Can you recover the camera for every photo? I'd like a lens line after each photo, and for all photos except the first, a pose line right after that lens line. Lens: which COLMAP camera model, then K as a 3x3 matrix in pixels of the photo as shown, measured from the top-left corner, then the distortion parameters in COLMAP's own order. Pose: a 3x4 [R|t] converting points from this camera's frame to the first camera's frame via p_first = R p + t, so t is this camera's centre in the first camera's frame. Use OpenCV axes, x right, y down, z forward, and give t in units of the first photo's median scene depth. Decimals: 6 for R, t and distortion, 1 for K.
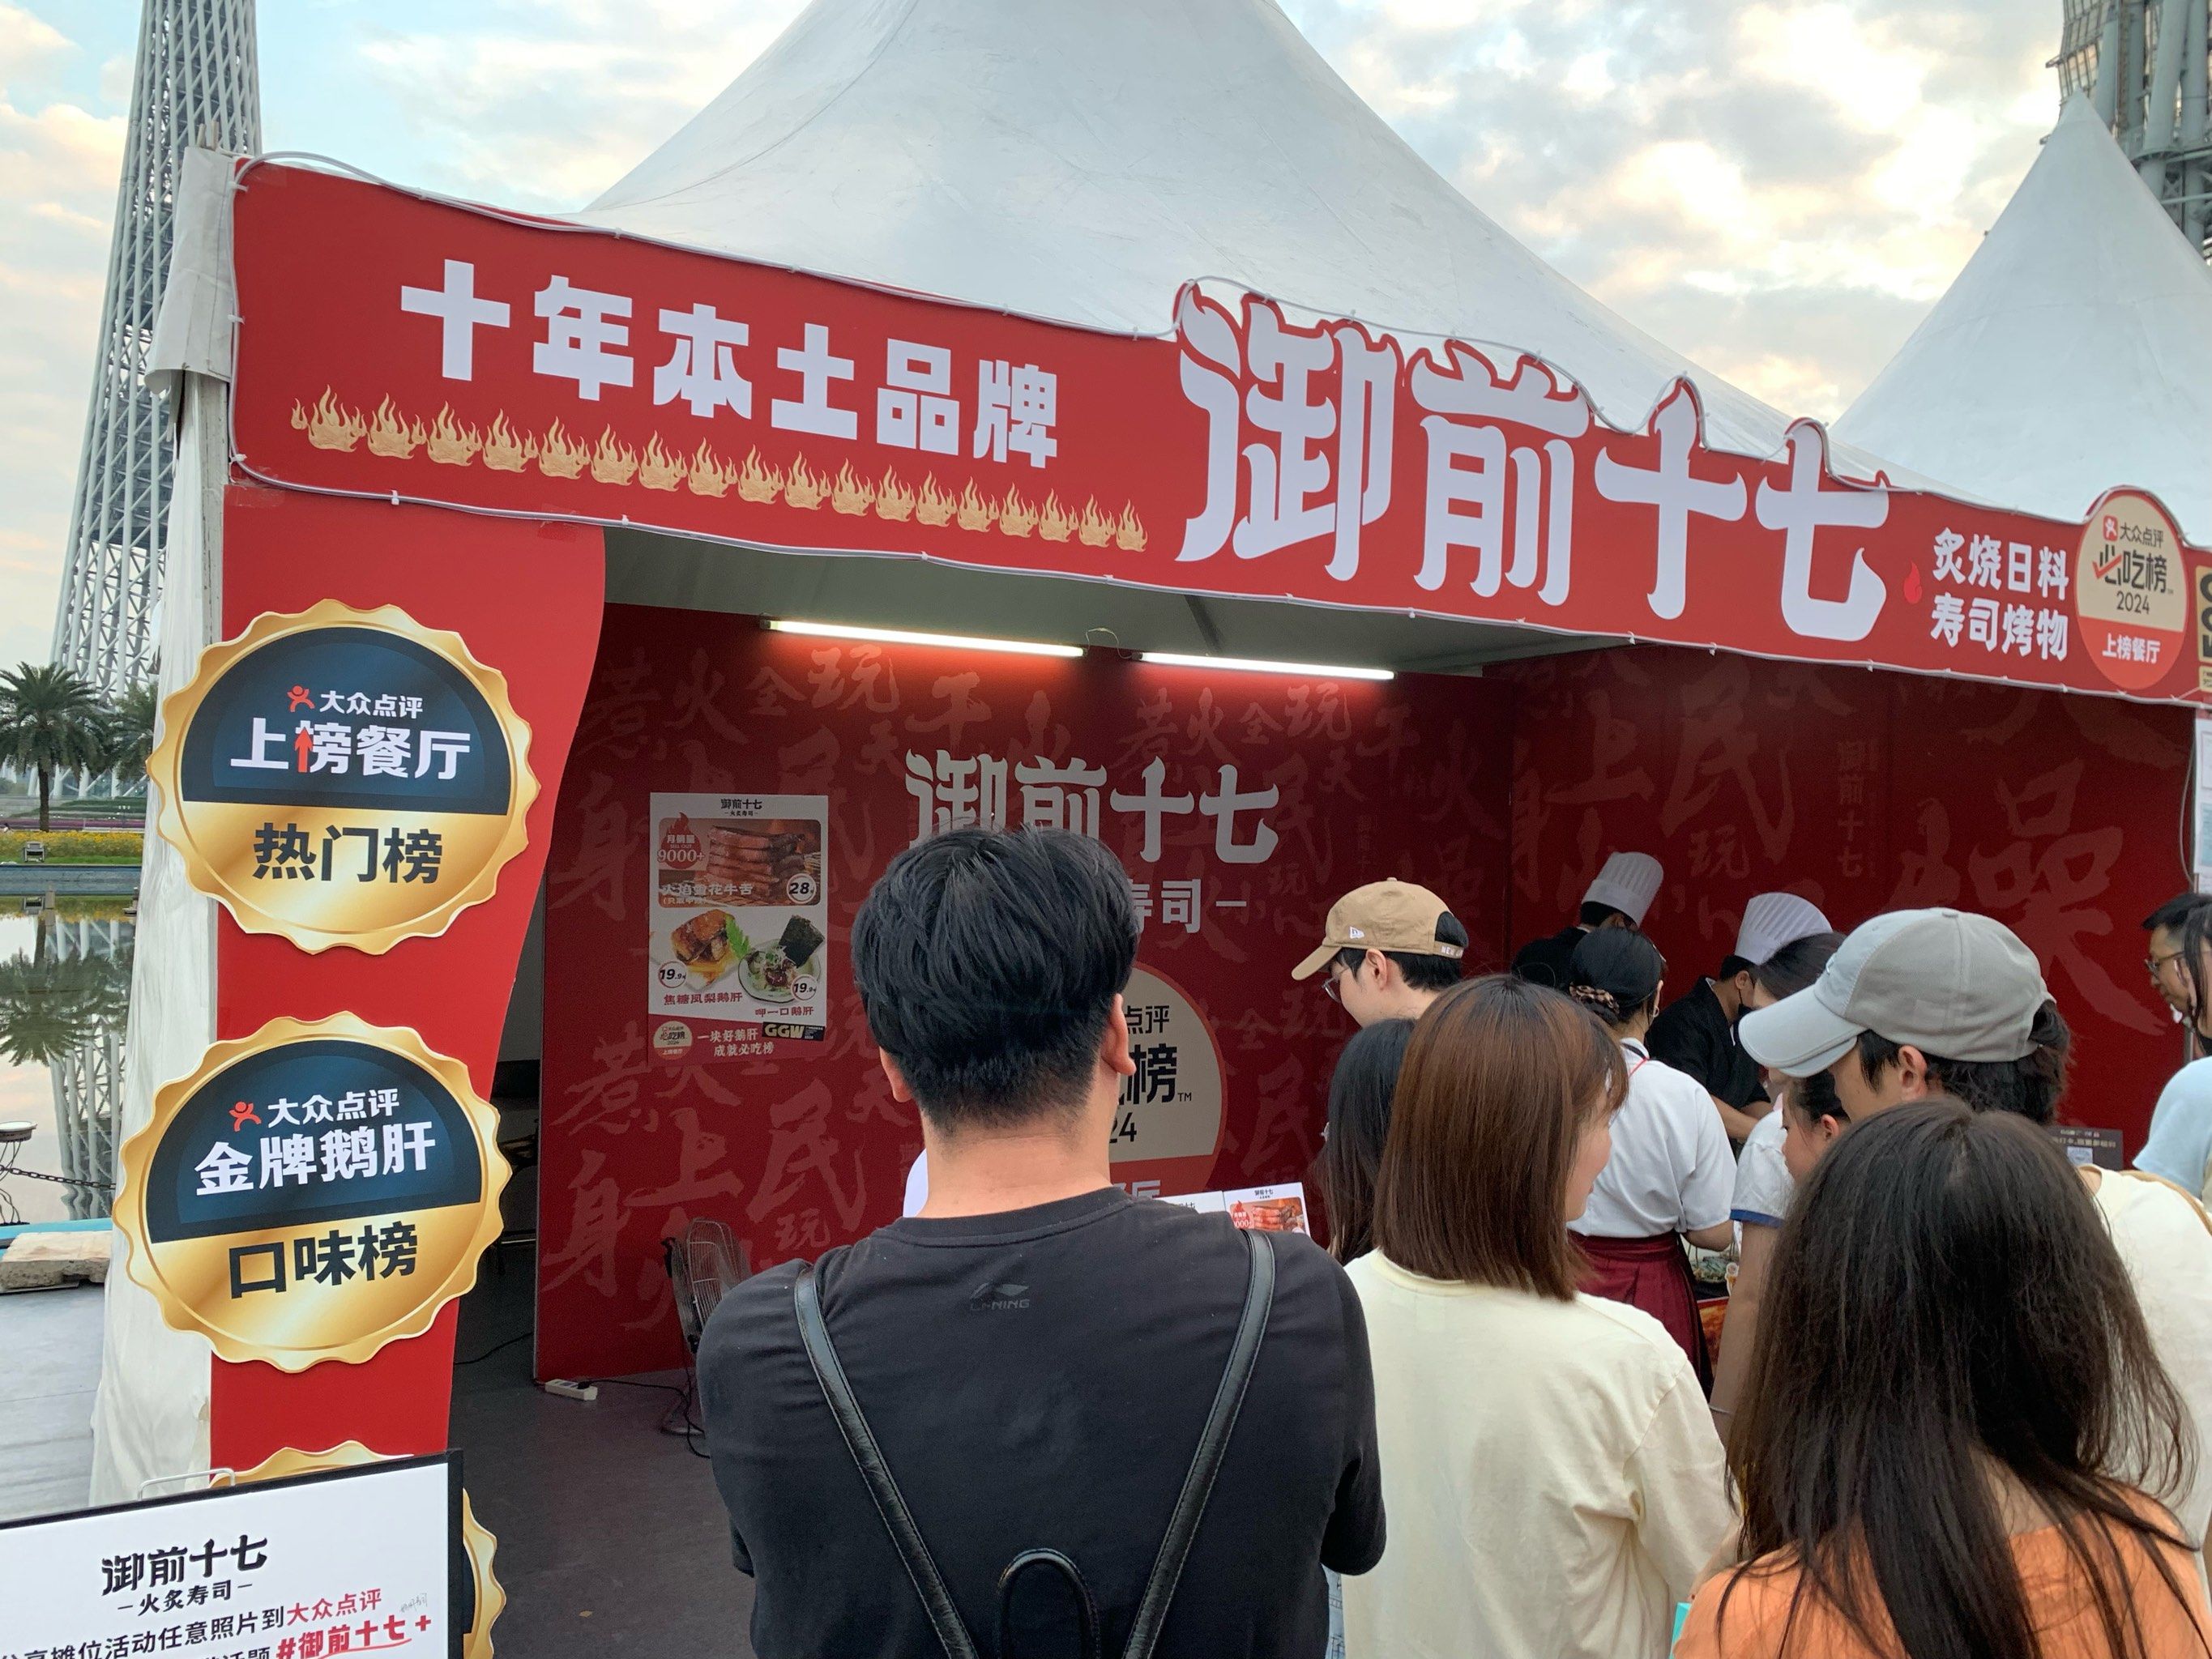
lens RADIAL K [[1636.2, 0, 1106.0], [0, 1636.2, 829.5], [0, 0, 1]] dist [0.094293, -0.217537]
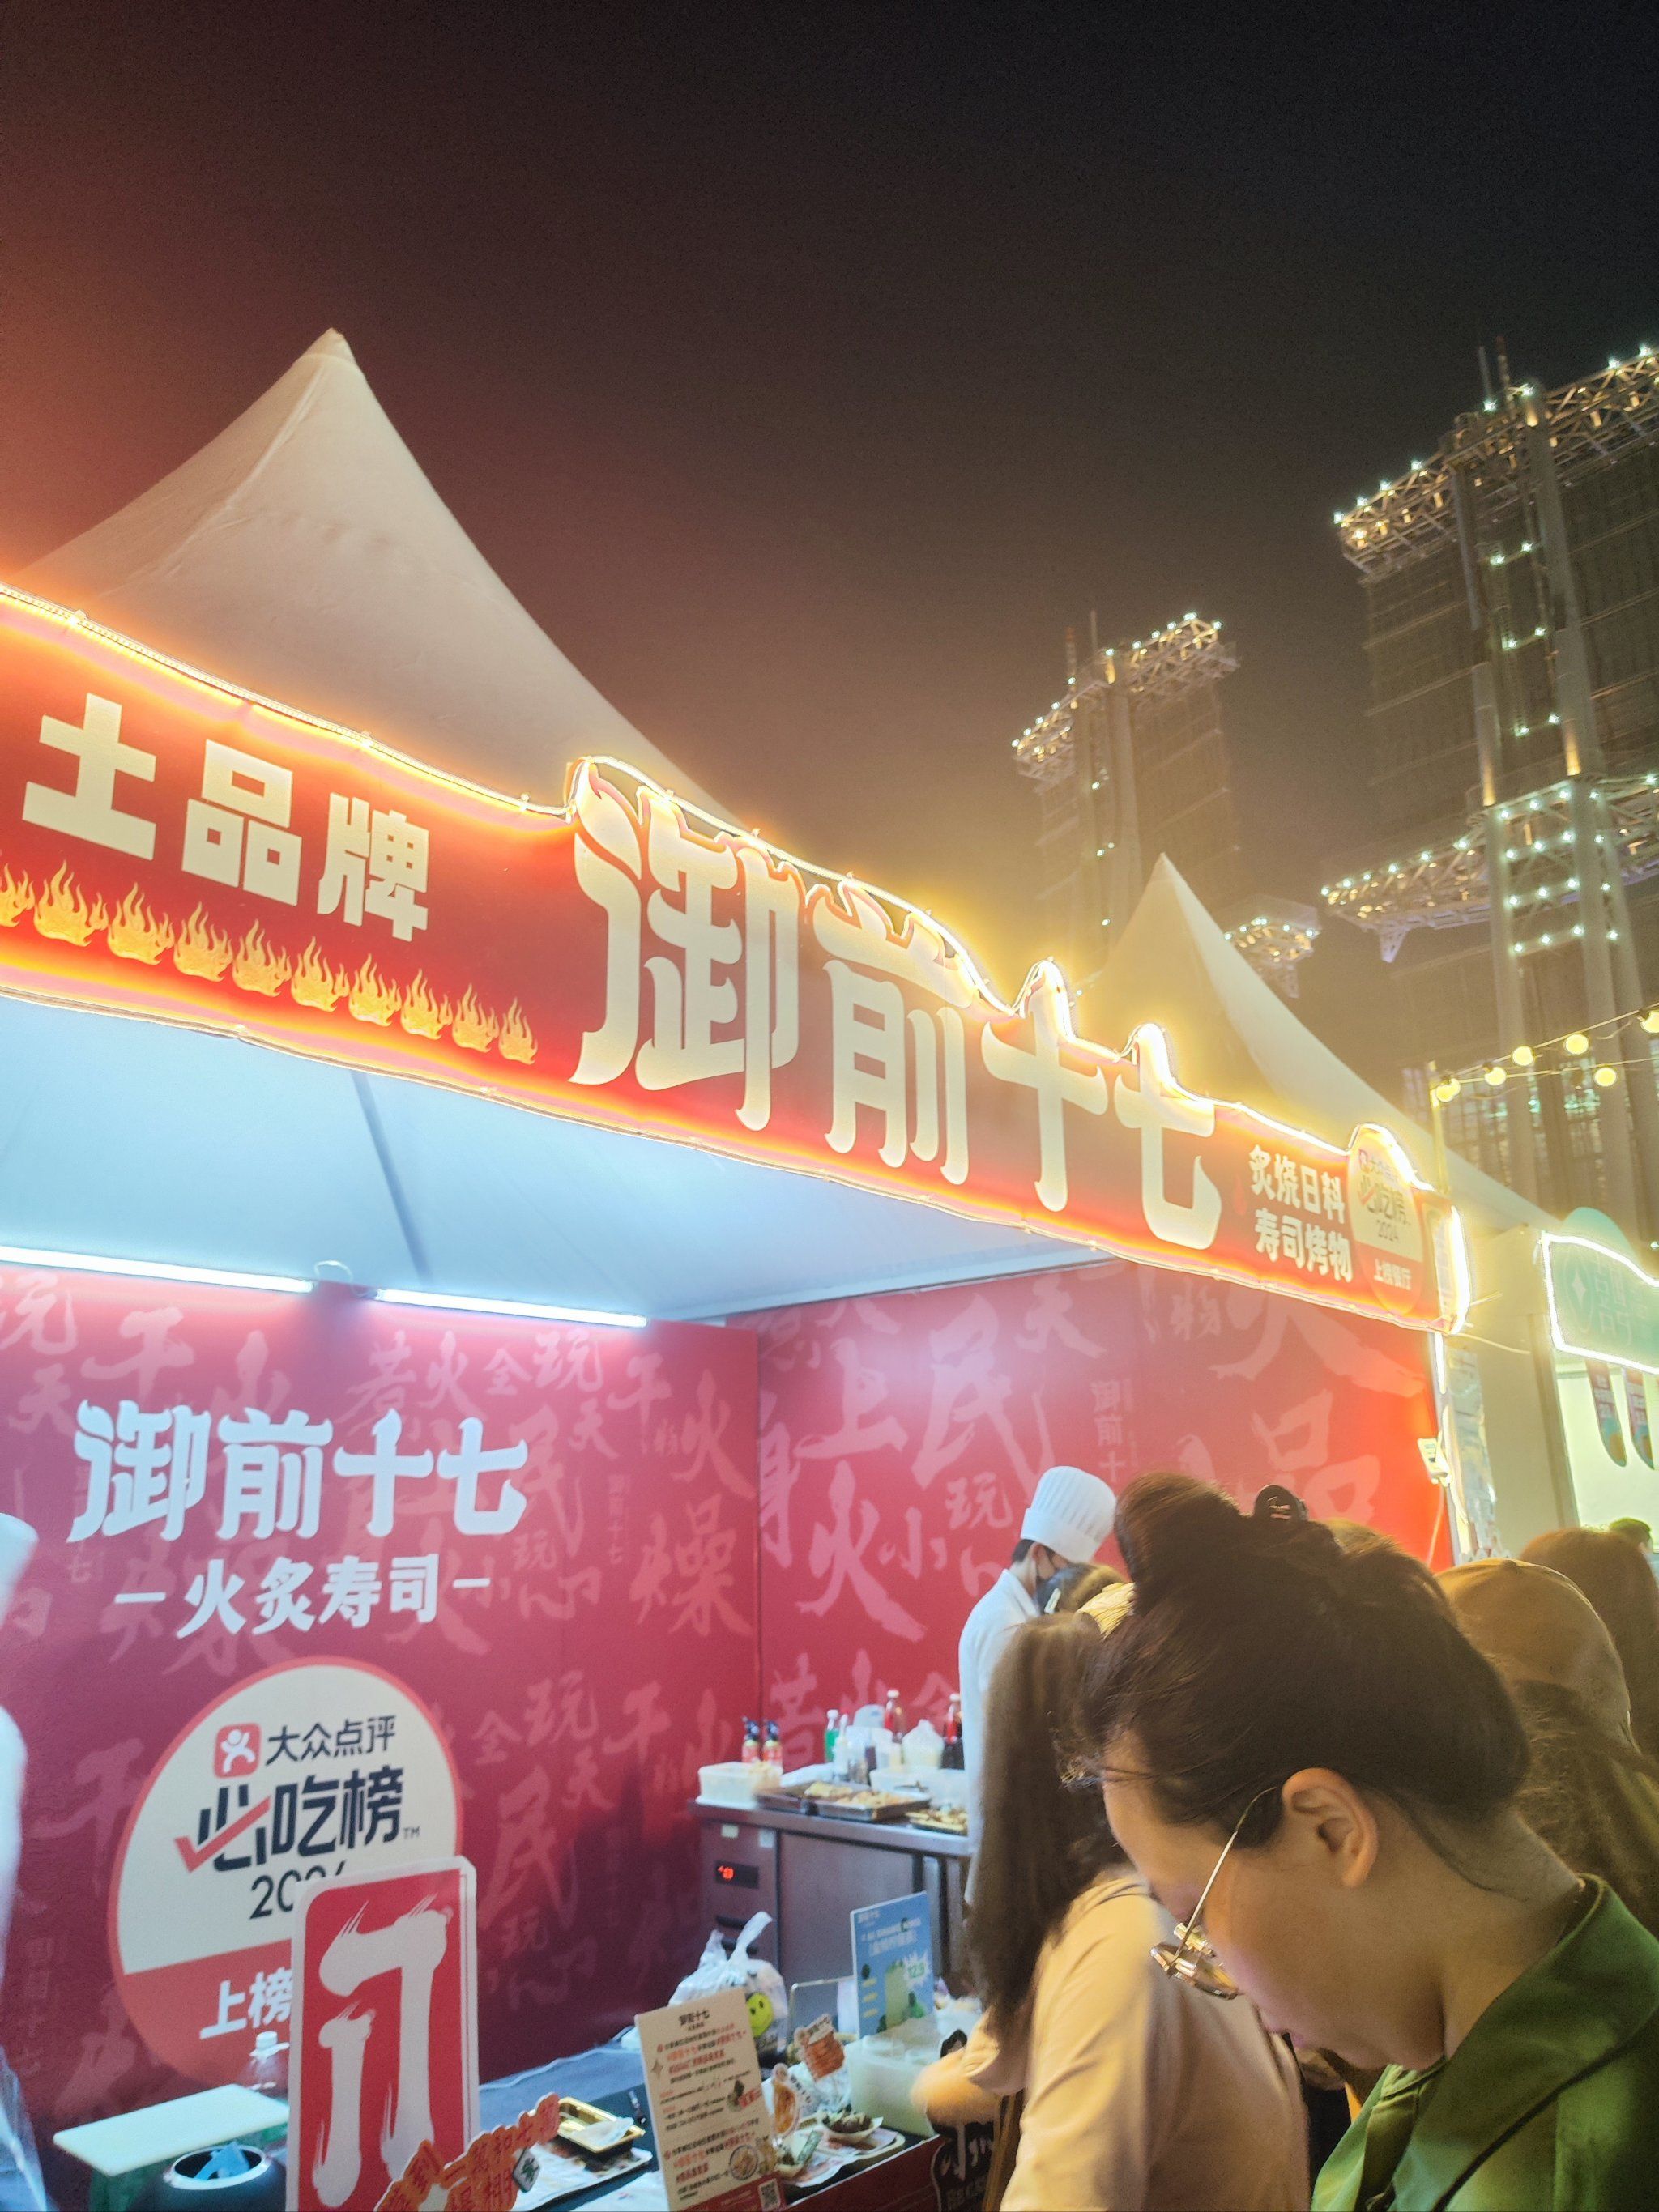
lens RADIAL K [[1536.5, 0, 798.8], [0, 1536.5, 1100.8], [0, 0, 1]] dist [0.029728, -0.042071]
pose [[0.942986, 0.053301, 0.328536, -0.047735], [0.035187, 0.965596, -0.257654, 0.017629], [-0.330967, 0.254524, 0.908668, 0.160275]]
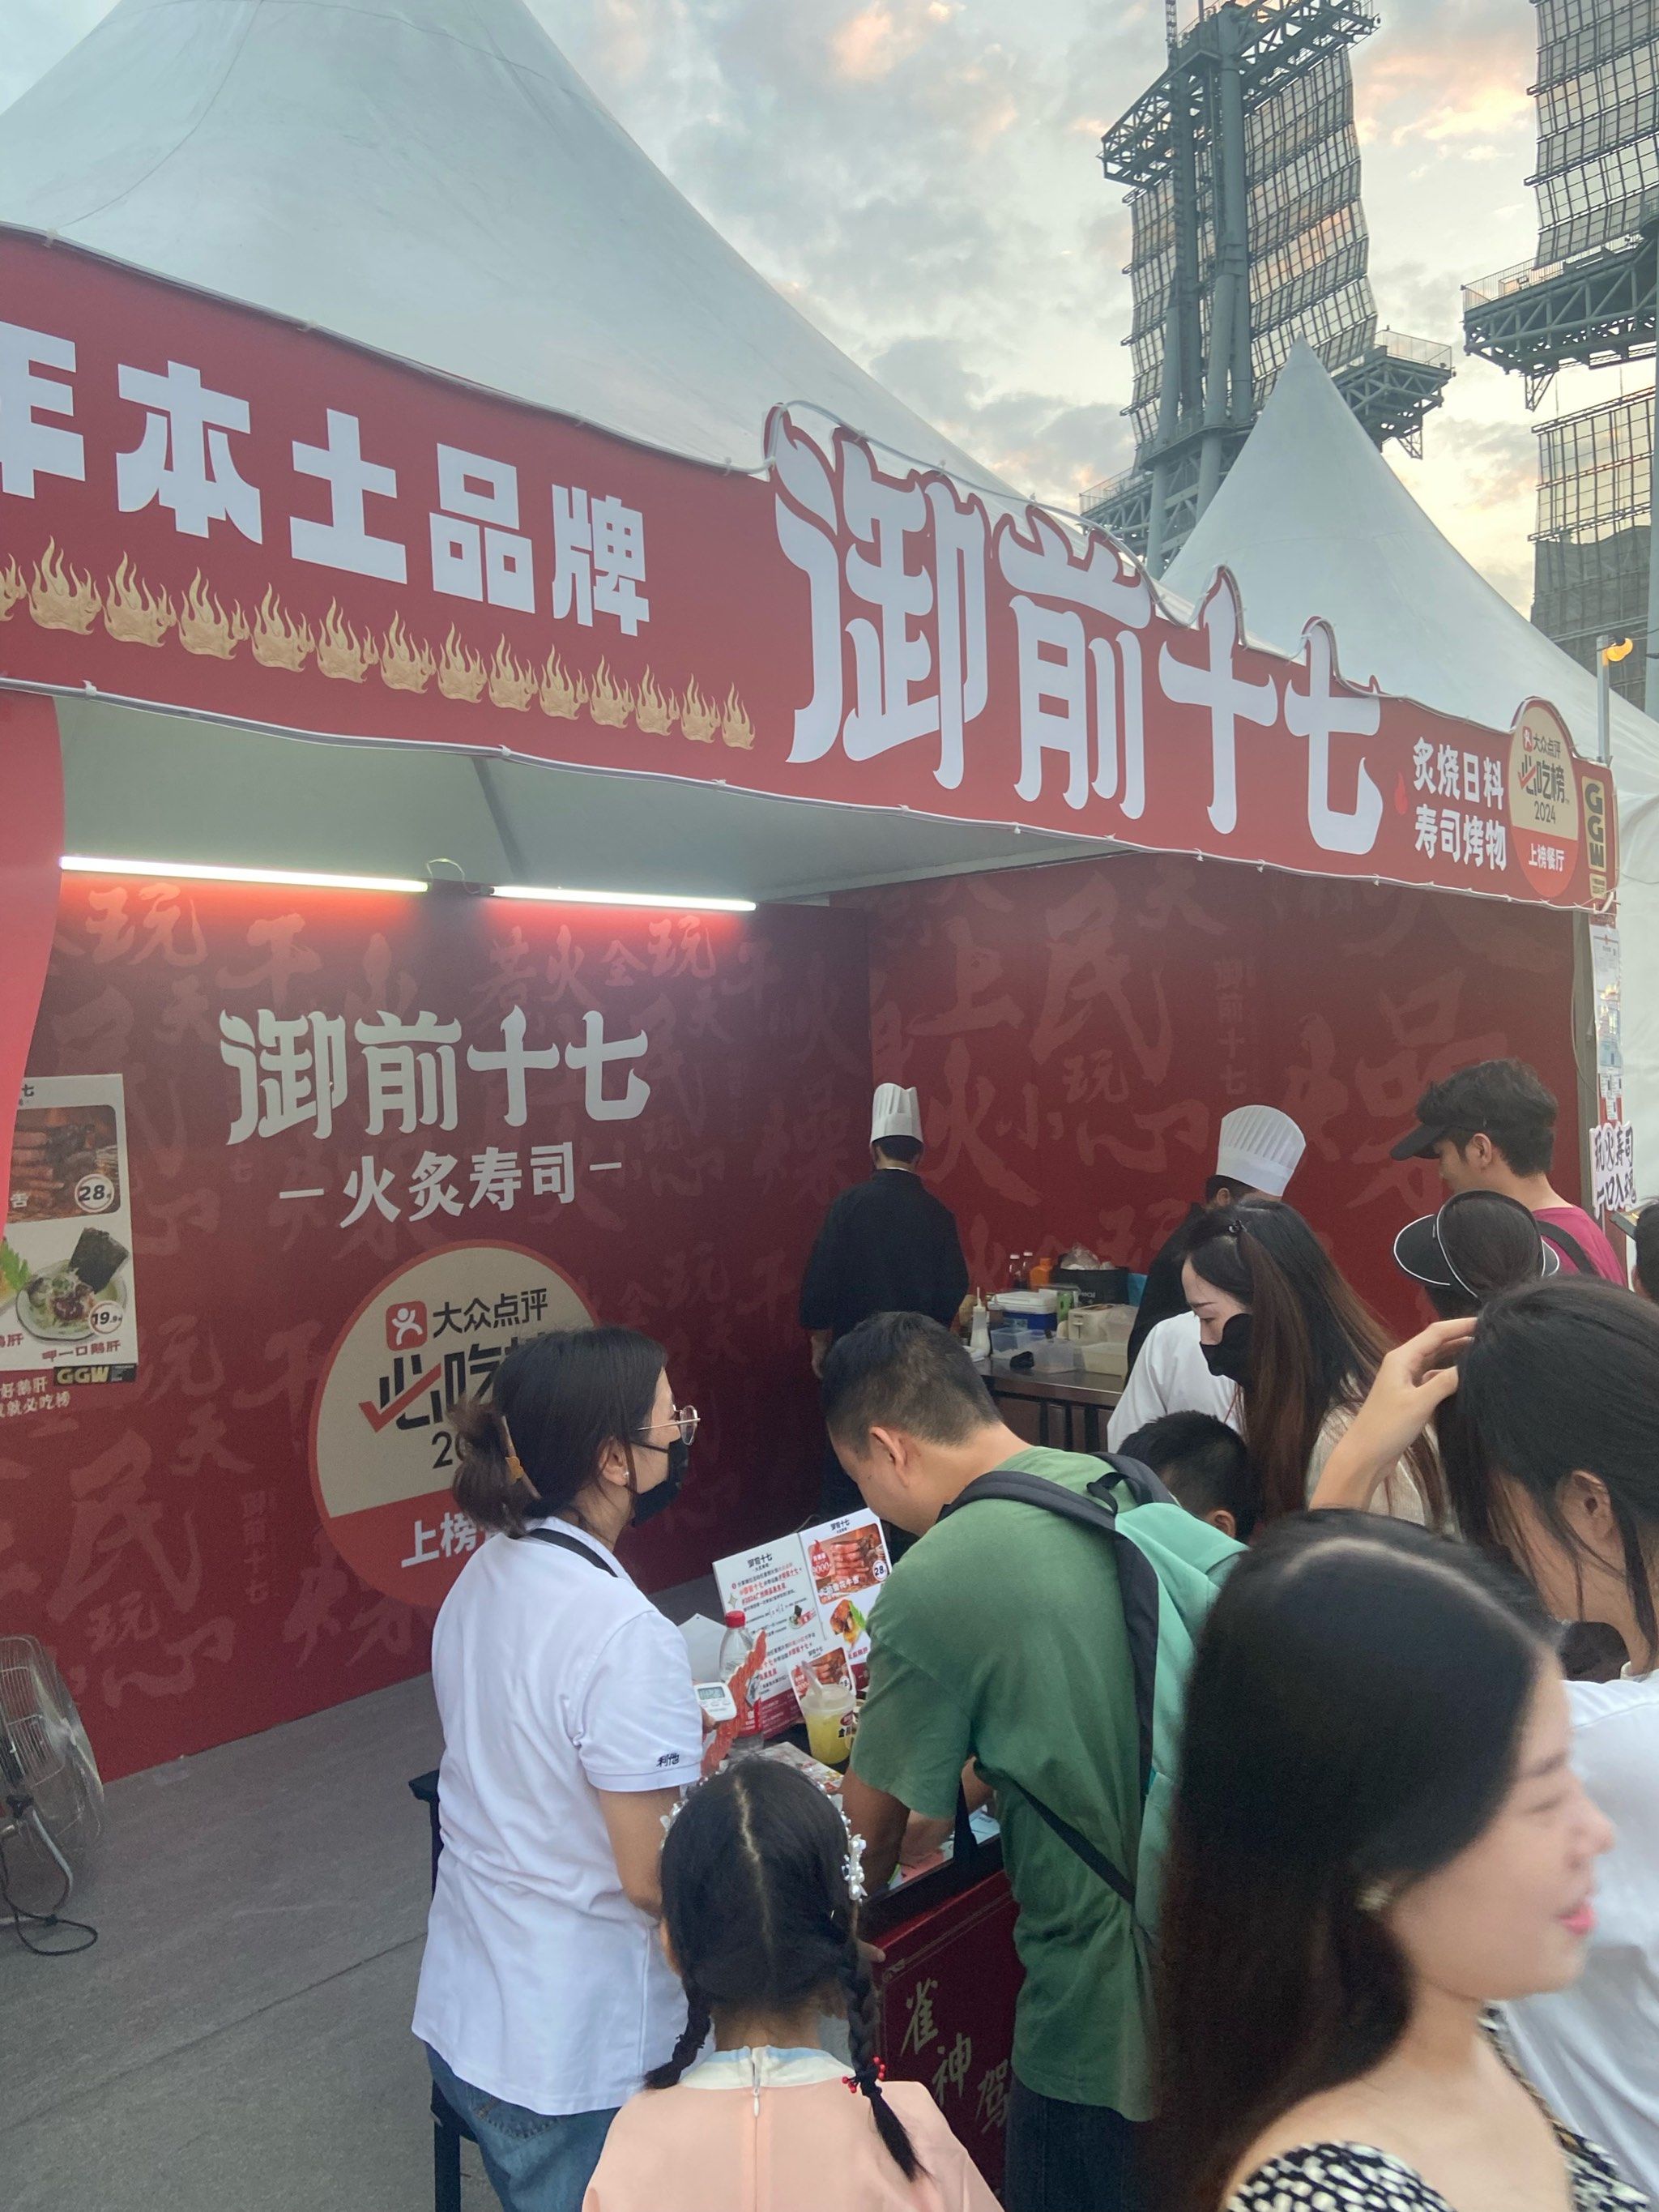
lens RADIAL K [[1646.5, 0, 834.7], [0, 1646.5, 1072.7], [0, 0, 1]] dist [0.084618, -0.081336]
pose [[0.946668, -0.058856, 0.316789, -0.100202], [0.057121, 0.998258, 0.014770, -0.013467], [-0.317106, 0.004113, 0.948381, 0.125439]]
